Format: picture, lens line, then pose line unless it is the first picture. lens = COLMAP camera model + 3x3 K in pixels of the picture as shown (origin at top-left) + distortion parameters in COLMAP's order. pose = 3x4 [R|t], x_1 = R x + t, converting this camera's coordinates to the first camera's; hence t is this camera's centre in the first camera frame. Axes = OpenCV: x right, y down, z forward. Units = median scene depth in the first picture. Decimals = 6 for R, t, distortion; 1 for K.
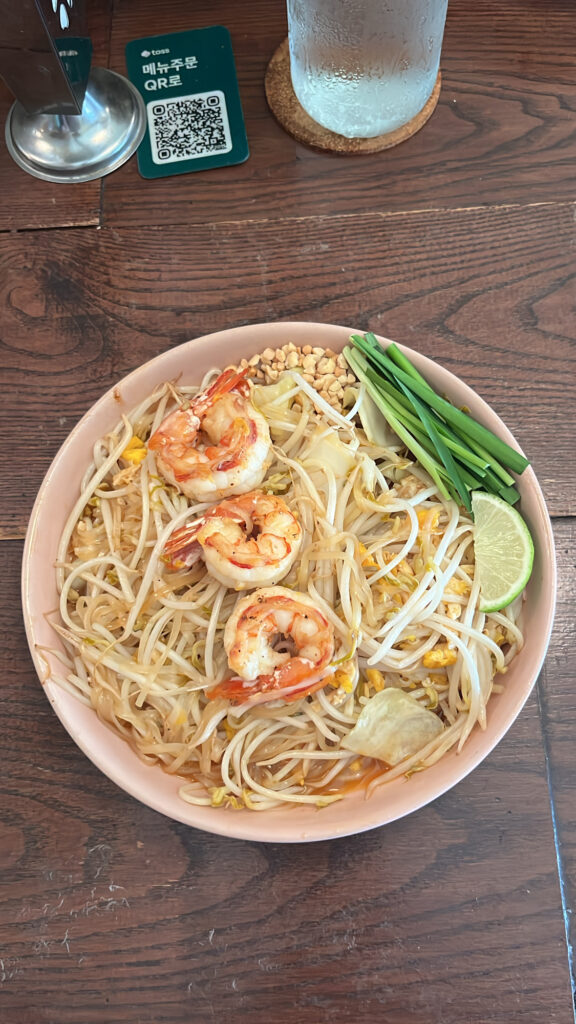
lens RADIAL K [[819.7, 0, 286.7], [0, 819.7, 512.3], [0, 0, 1]] dist [0.041260, -0.054663]
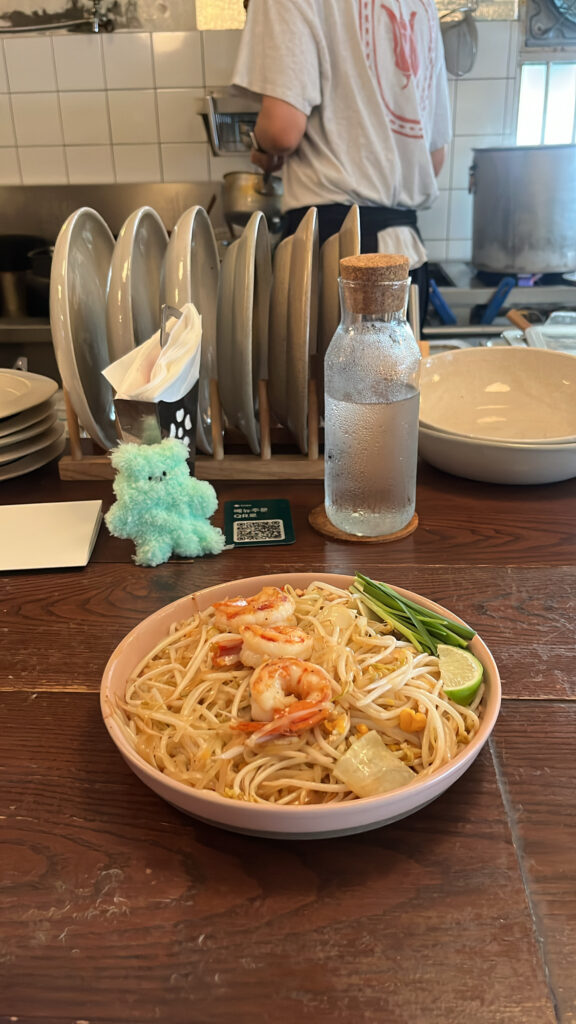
lens RADIAL K [[819.7, 0, 284.8], [0, 819.7, 515.0], [0, 0, 1]] dist [0.041260, -0.054663]
pose [[0.995694, 0.057579, -0.072647, 0.059116], [-0.092490, 0.669459, -0.737068, 0.900739], [0.006195, 0.740614, 0.671902, -0.103630]]
